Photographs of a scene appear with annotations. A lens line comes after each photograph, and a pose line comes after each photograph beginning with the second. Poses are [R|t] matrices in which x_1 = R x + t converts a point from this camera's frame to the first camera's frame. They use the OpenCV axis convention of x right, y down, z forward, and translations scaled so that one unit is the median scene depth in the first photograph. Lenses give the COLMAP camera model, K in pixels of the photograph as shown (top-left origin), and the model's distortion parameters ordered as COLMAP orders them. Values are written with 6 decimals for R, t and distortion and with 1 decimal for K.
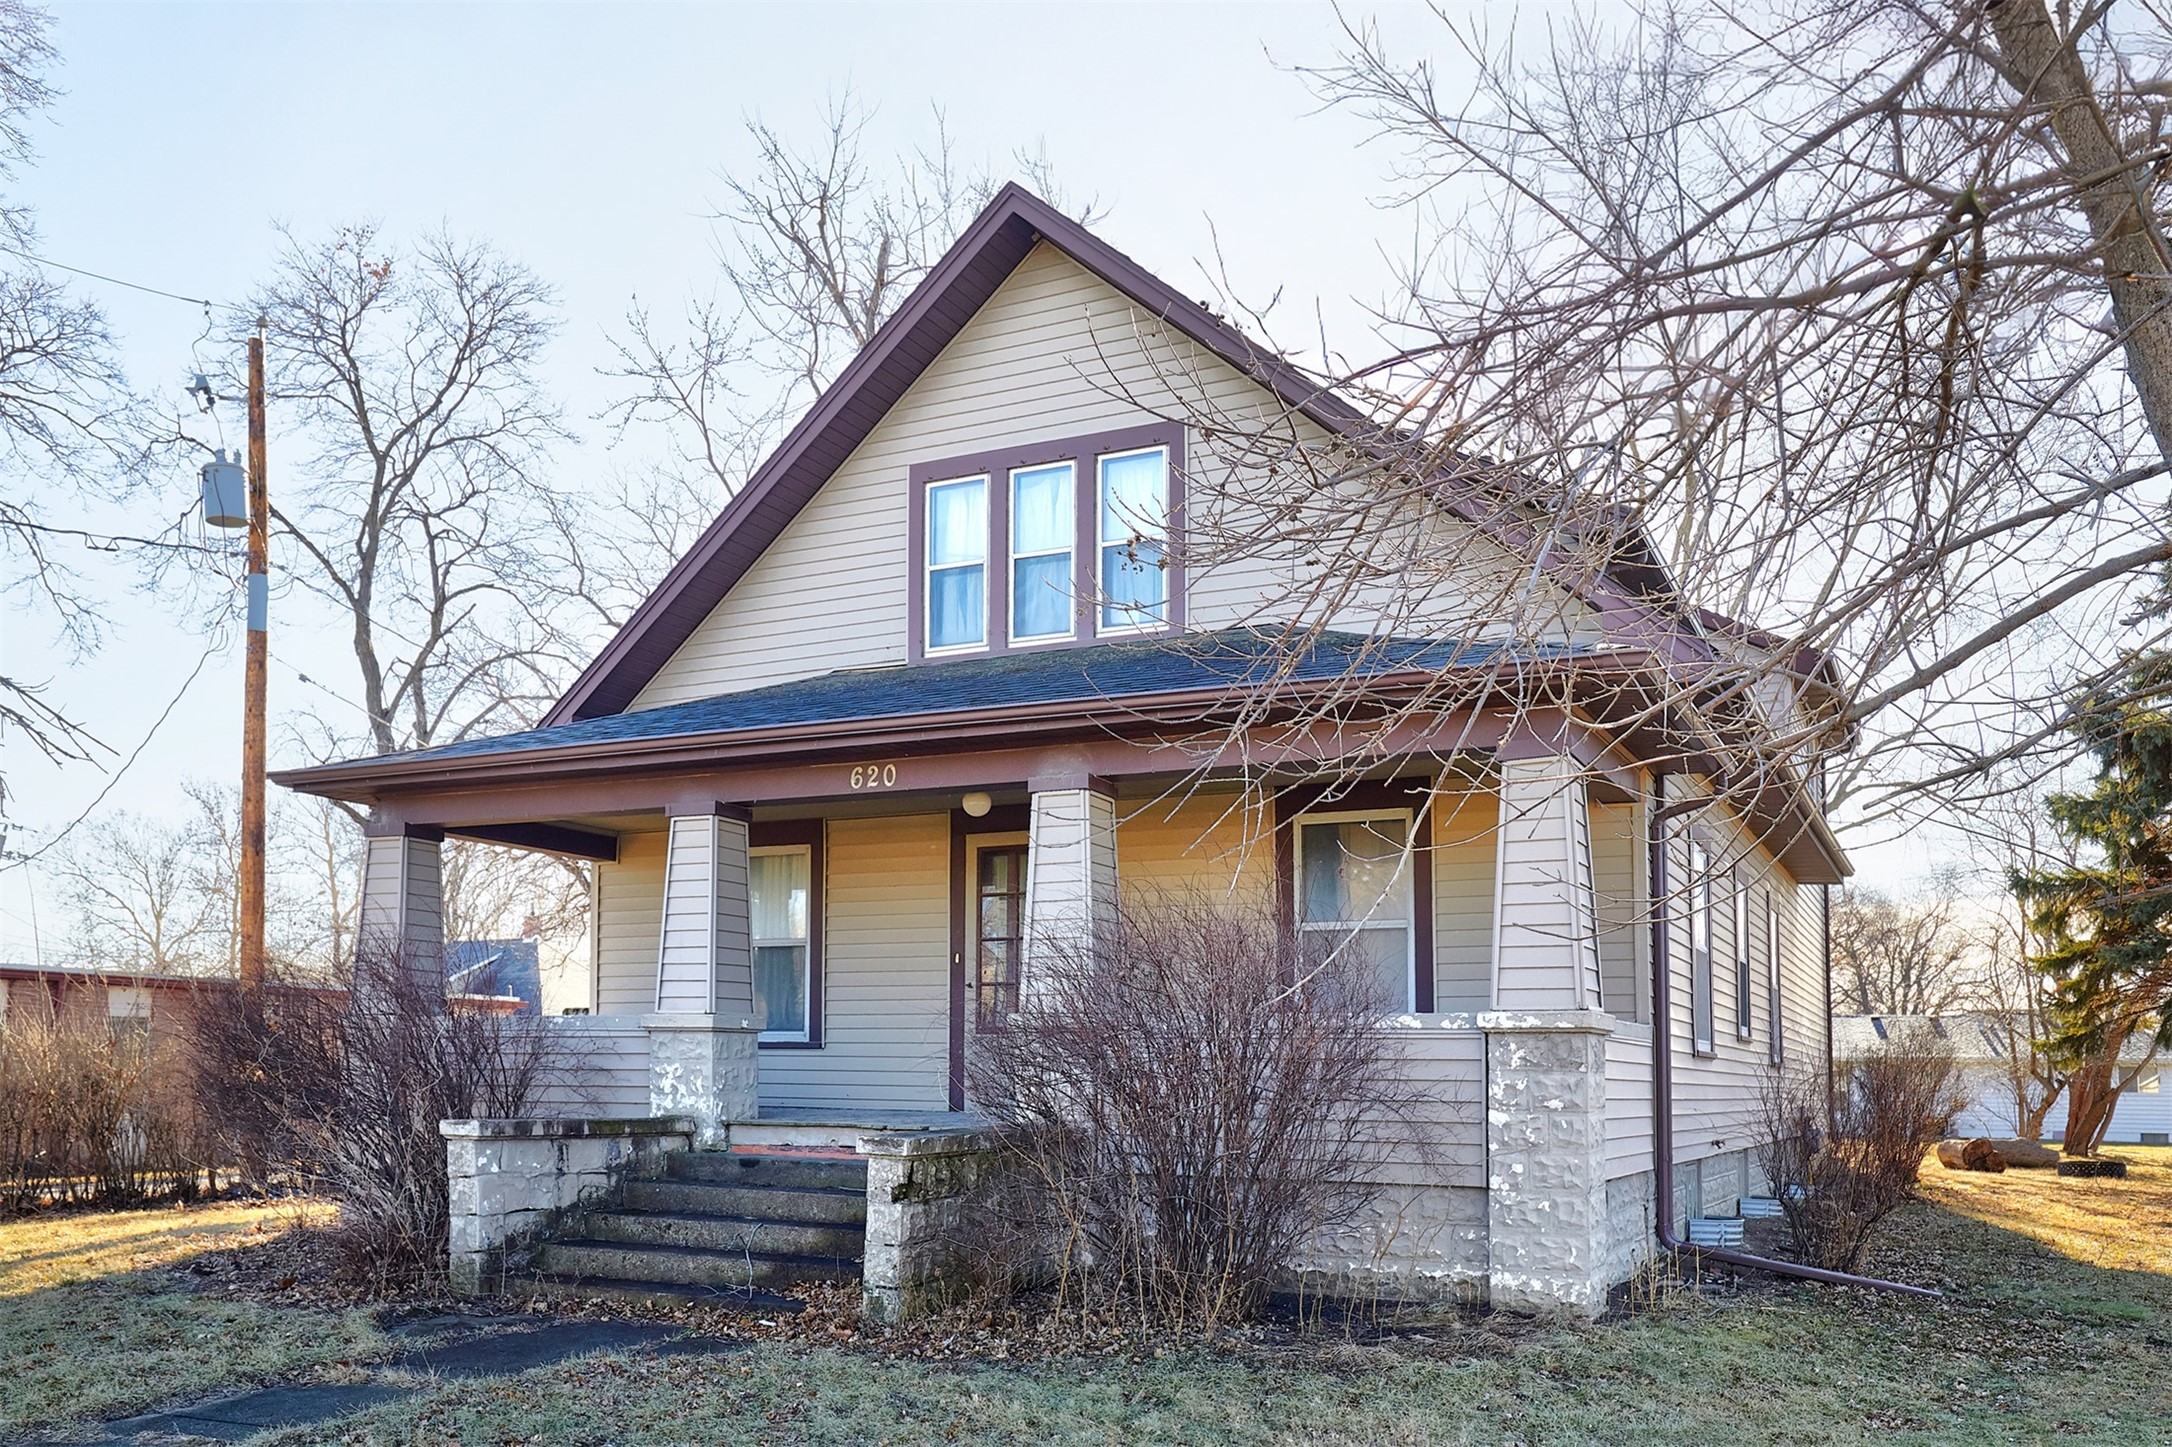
lens RADIAL K [[1622.0, 0, 1087.8], [0, 1622.0, 743.2], [0, 0, 1]] dist [-0.001228, 0.000852]
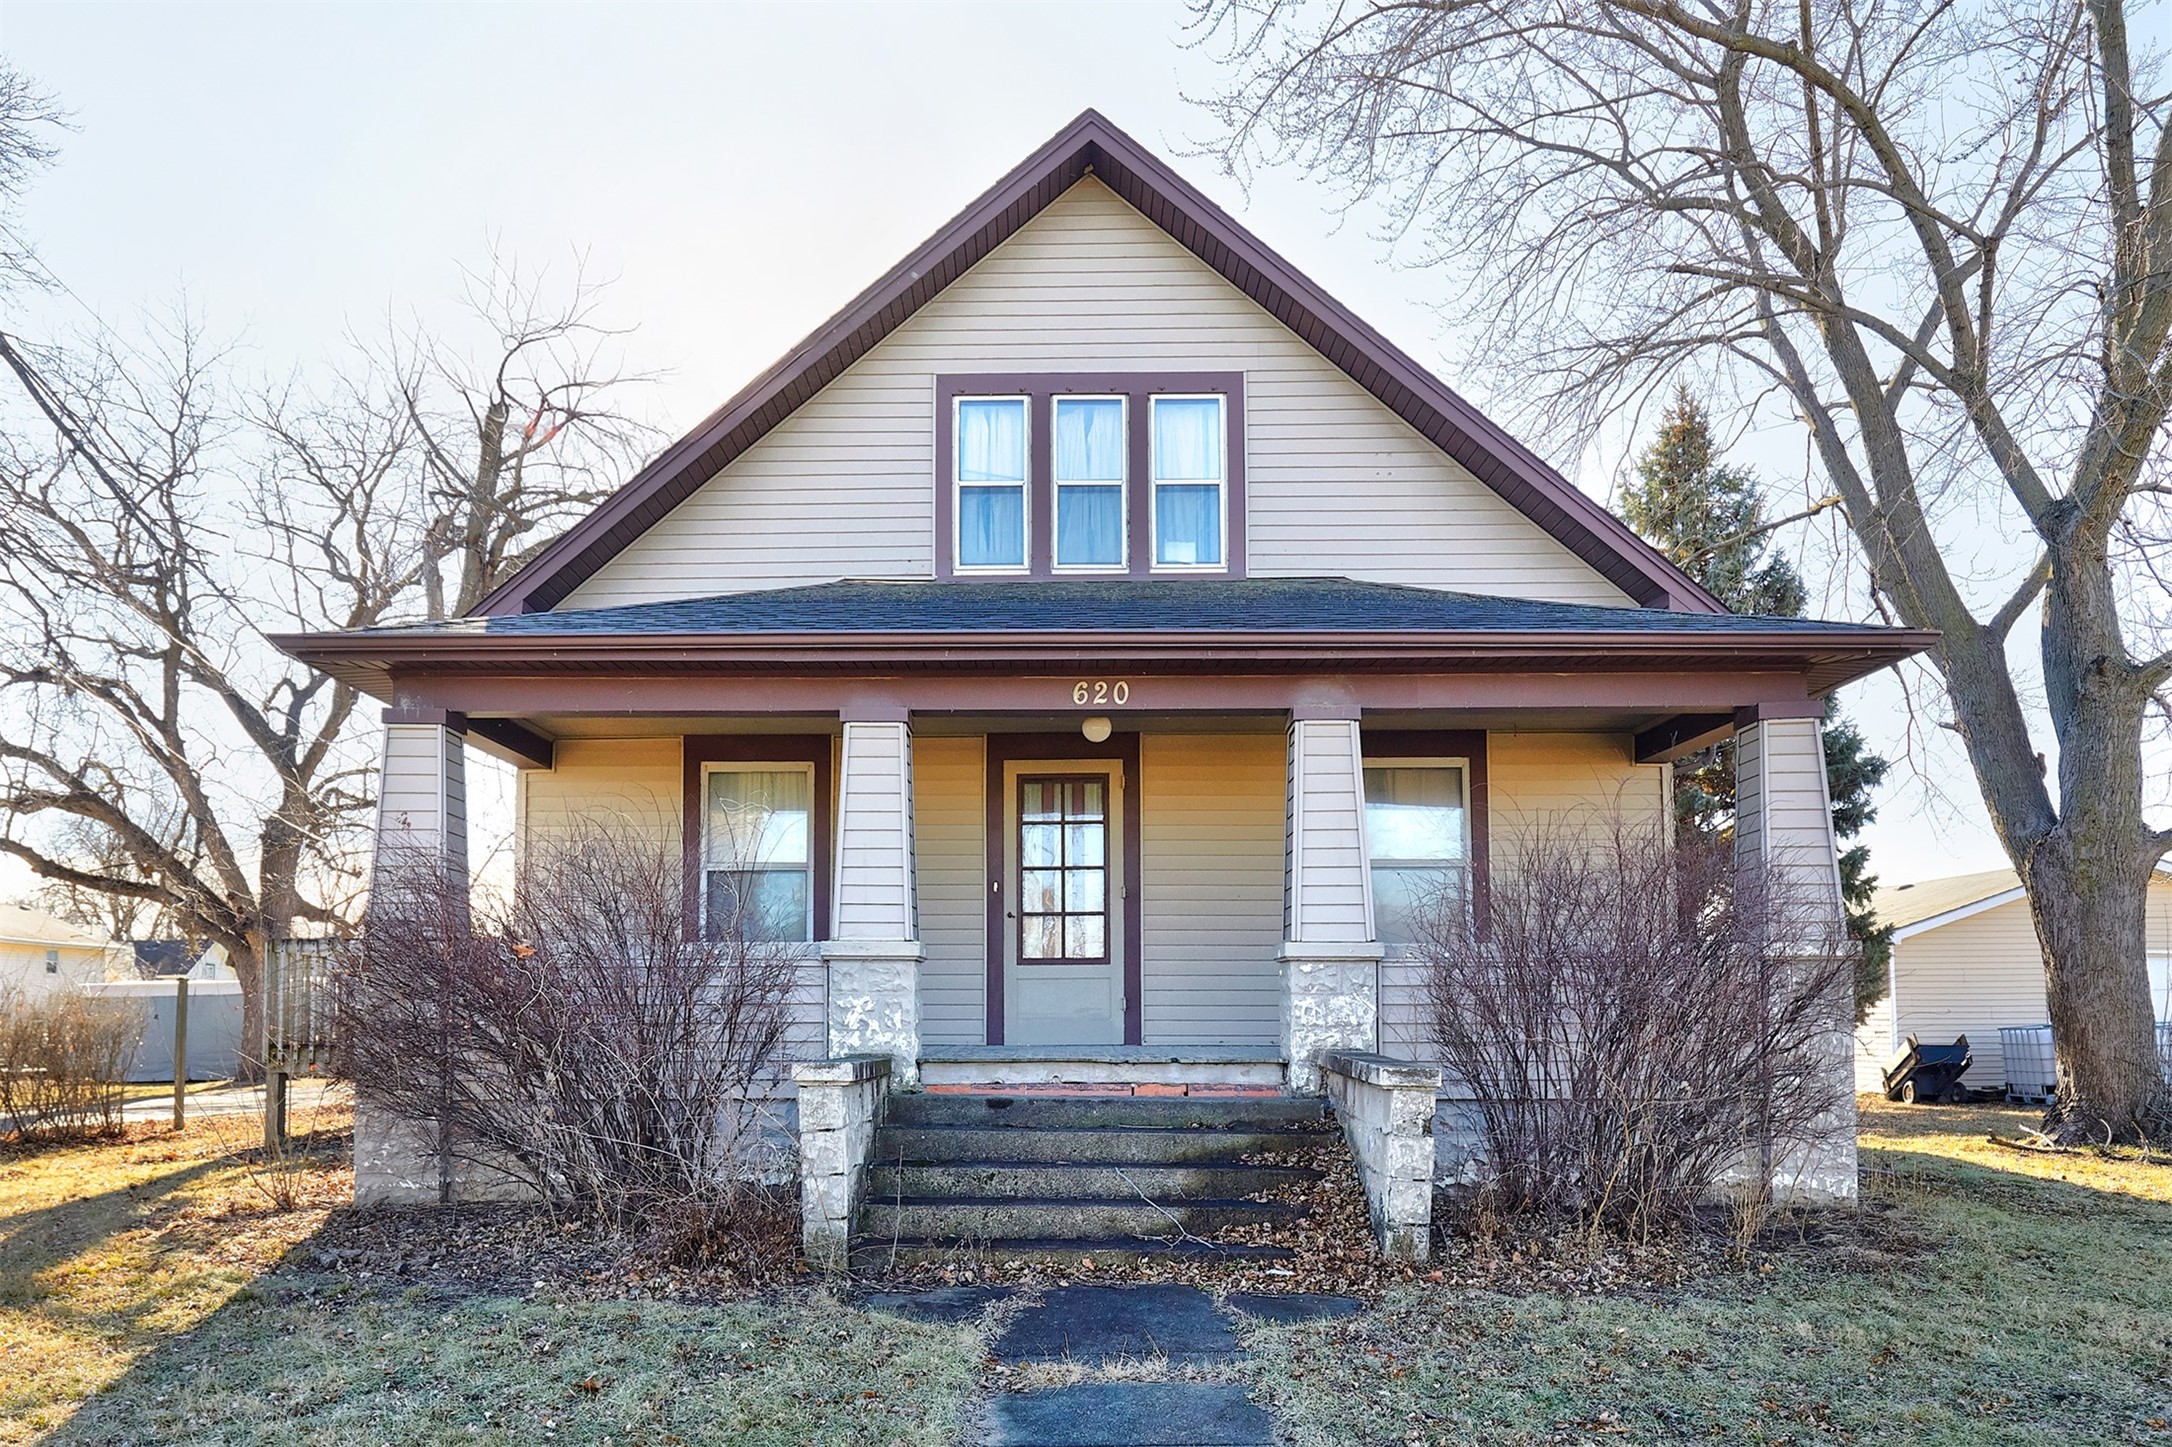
lens RADIAL K [[1488.2, 0, 1085.7], [0, 1488.2, 704.3], [0, 0, 1]] dist [-0.019827, 0.002422]
pose [[0.915804, 0.070758, 0.395343, -0.390077], [-0.070792, 0.997385, -0.014521, 0.032535], [-0.395337, -0.014689, 0.918419, 0.162249]]
